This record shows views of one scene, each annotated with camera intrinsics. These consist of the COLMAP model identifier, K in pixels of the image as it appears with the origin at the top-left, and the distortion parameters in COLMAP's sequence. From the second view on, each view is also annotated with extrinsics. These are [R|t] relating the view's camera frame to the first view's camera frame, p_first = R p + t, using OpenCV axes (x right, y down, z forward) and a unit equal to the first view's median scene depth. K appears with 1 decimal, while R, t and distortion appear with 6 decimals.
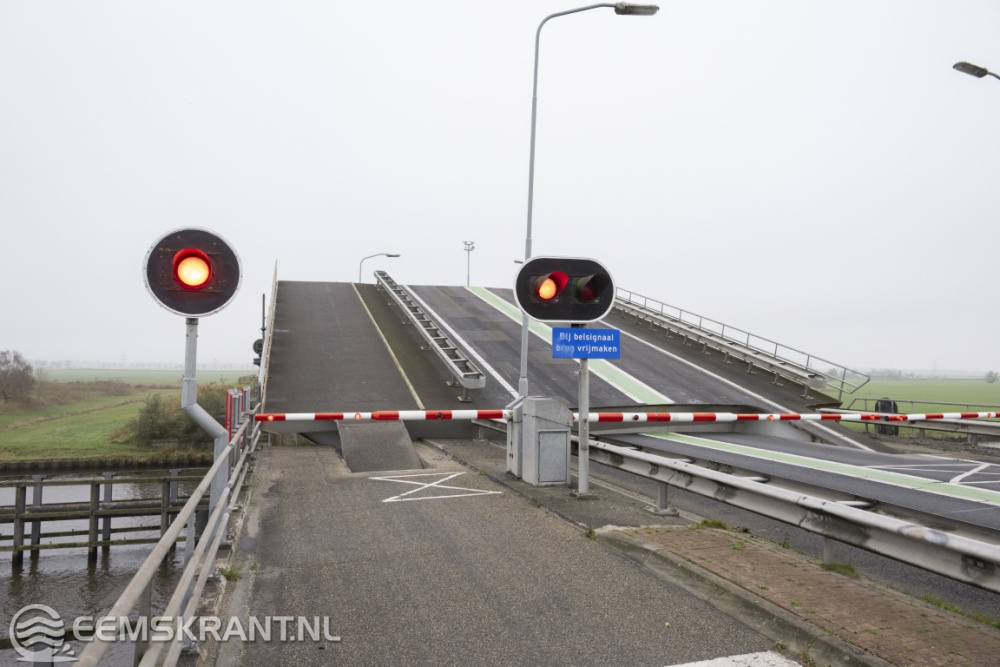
lens RADIAL K [[653.8, 0, 493.6], [0, 653.8, 328.1], [0, 0, 1]] dist [-0.001234, -0.004813]
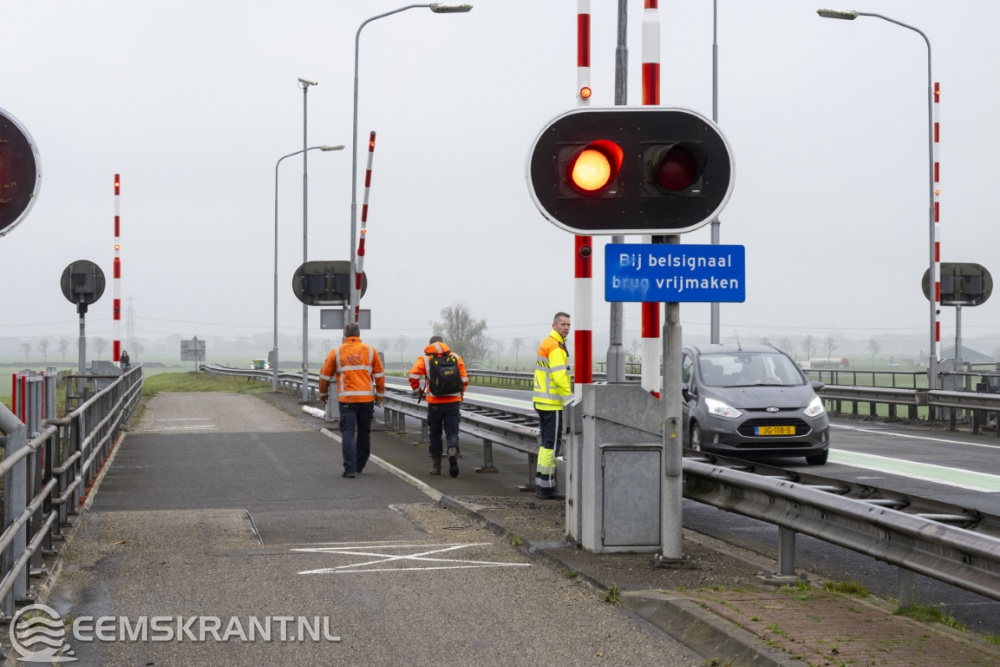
lens RADIAL K [[2307.1, 0, 502.4], [0, 2307.1, 333.5], [0, 0, 1]] dist [0.040508, 0.000000]
pose [[0.986542, -0.008382, -0.163295, 0.303993], [0.017122, 0.998490, 0.052188, -0.026541], [0.162611, -0.054282, 0.985196, -0.823638]]
